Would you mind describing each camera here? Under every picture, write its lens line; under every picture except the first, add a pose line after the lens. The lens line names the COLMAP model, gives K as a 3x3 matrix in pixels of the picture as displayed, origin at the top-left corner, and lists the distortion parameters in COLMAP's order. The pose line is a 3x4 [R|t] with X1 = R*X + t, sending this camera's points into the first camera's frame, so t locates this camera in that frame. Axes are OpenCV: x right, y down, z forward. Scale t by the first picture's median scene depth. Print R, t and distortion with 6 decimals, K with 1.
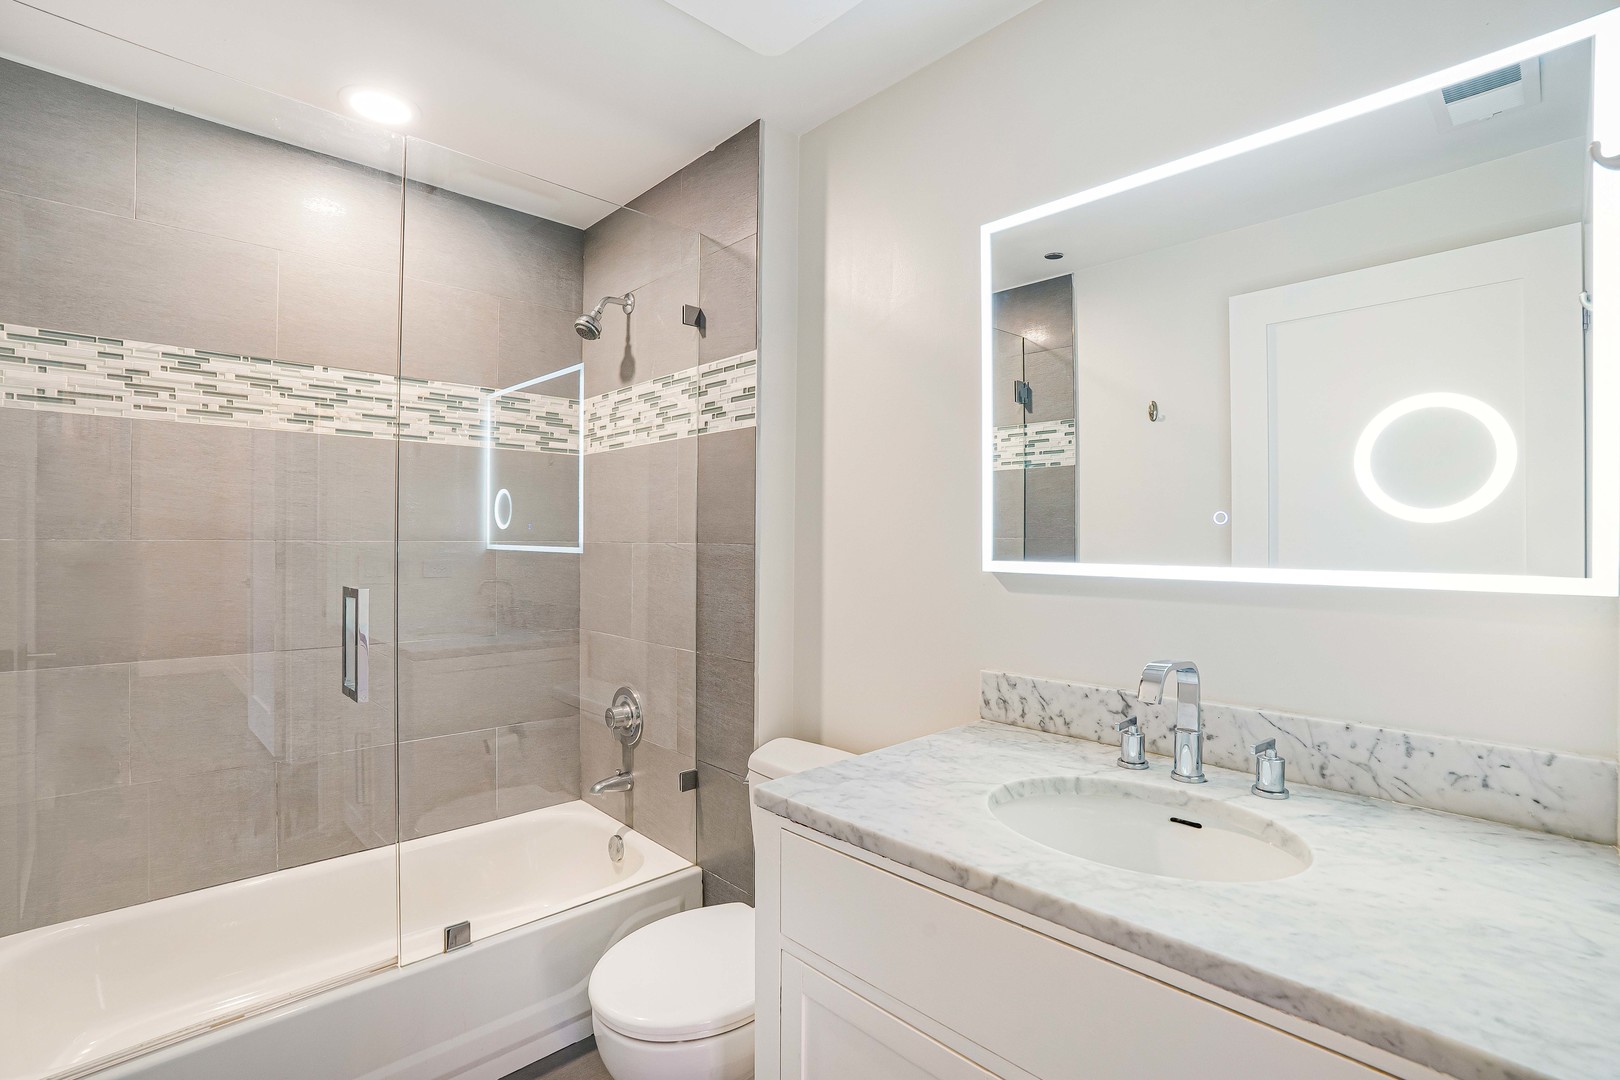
lens RADIAL K [[743.9, 0, 828.3], [0, 743.9, 538.4], [0, 0, 1]] dist [-0.059872, 0.024015]
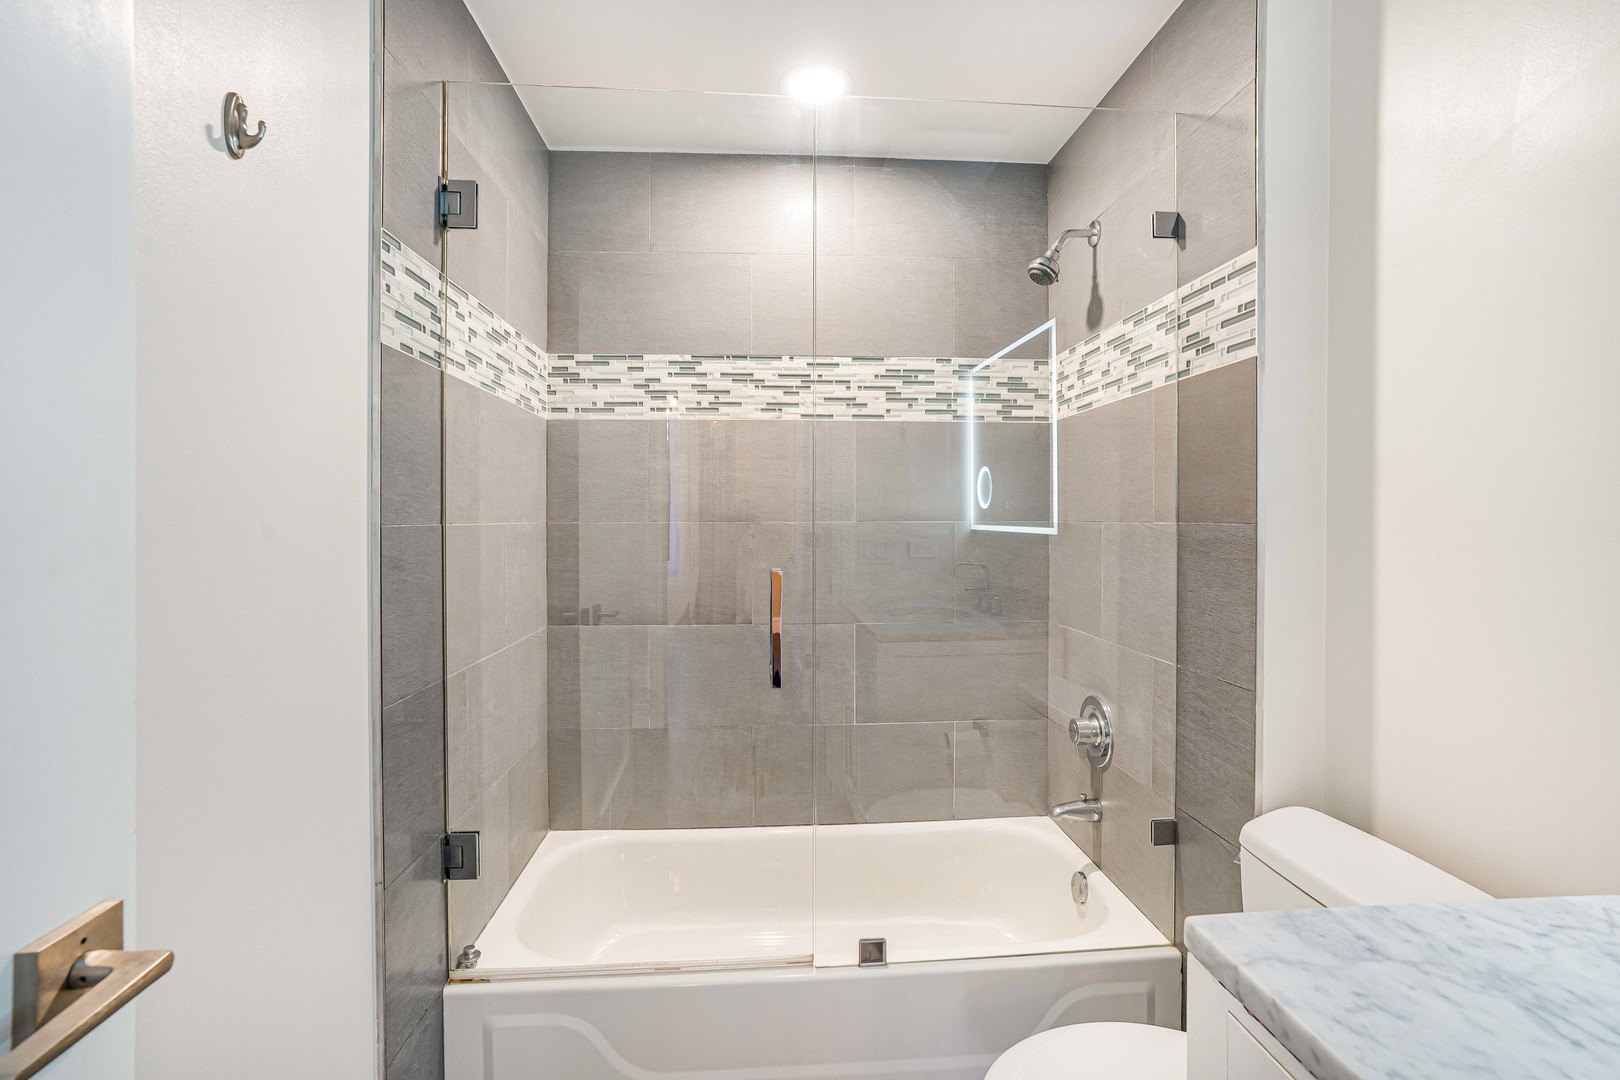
lens RADIAL K [[762.6, 0, 811.9], [0, 762.6, 523.5], [0, 0, 1]] dist [-0.051176, 0.037867]
pose [[0.765964, -0.004291, -0.642869, 0.033133], [0.008792, 0.999954, 0.003801, 0.001194], [0.642823, -0.008563, 0.765967, 0.164840]]
